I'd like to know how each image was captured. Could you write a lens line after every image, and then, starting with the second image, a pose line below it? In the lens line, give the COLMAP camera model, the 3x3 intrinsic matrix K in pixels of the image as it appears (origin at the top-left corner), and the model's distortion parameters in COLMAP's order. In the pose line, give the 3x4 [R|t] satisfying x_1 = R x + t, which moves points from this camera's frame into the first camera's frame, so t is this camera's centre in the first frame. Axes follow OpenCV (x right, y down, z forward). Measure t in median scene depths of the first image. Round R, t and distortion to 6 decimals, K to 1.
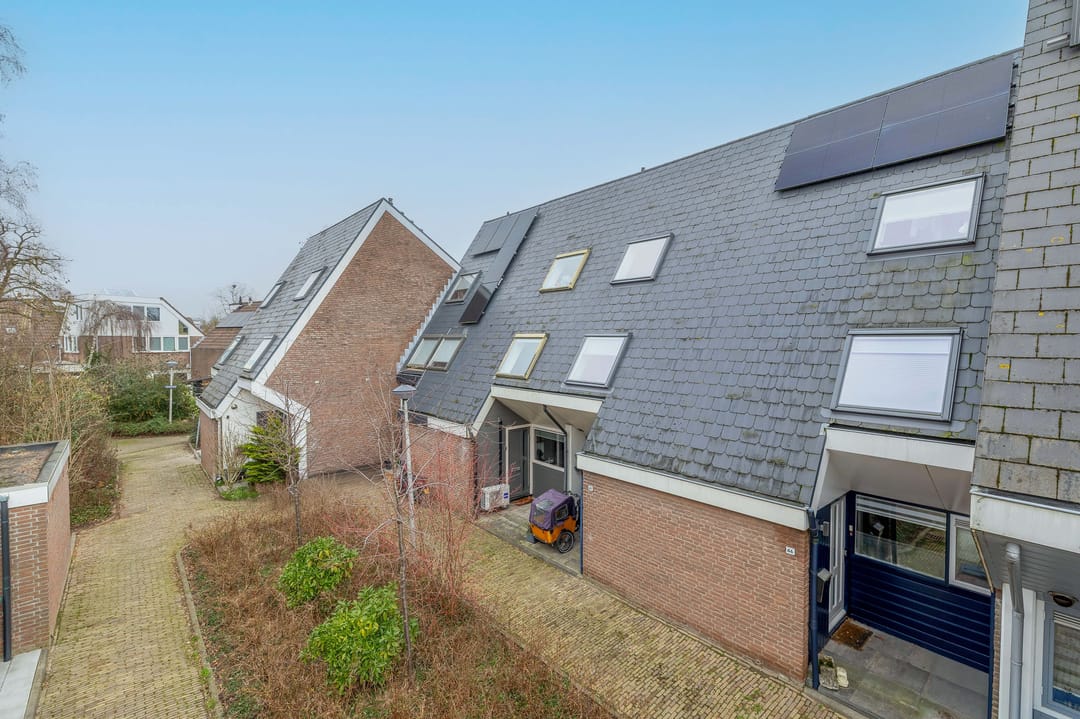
lens RADIAL K [[468.8, 0, 536.1], [0, 468.8, 357.5], [0, 0, 1]] dist [0.002813, 0.000136]
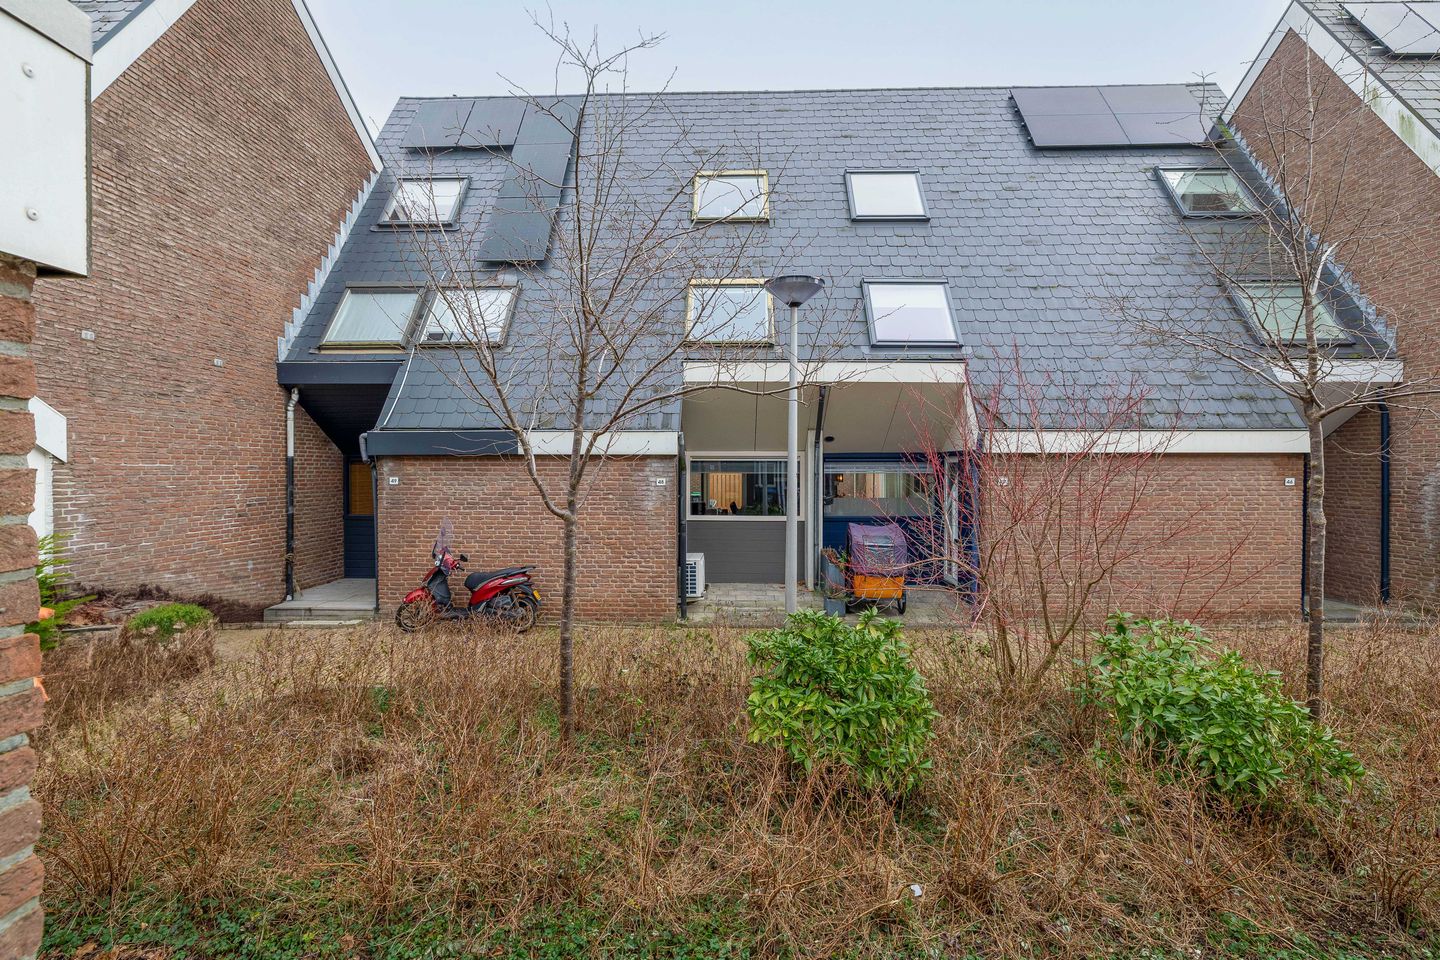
lens RADIAL K [[644.1, 0, 718.5], [0, 644.1, 476.8], [0, 0, 1]] dist [-0.007838, 0.001071]
pose [[0.685490, -0.010437, 0.728007, -0.607122], [0.026434, 0.999595, -0.010560, 0.201442], [-0.727602, 0.026483, 0.685488, 0.497937]]
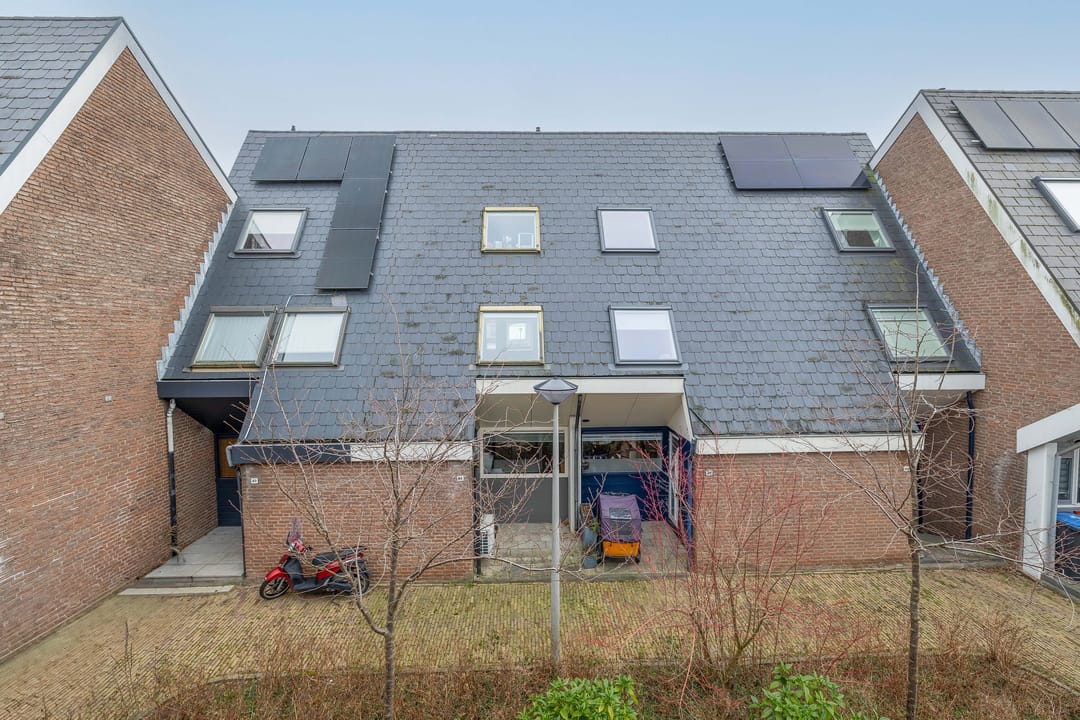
lens RADIAL K [[483.1, 0, 538.9], [0, 483.1, 357.6], [0, 0, 1]] dist [-0.007838, 0.001071]
pose [[0.638355, -0.049262, 0.768164, -0.599261], [0.036921, 0.998761, 0.033368, 0.007972], [-0.768856, 0.007060, 0.639383, 0.484868]]
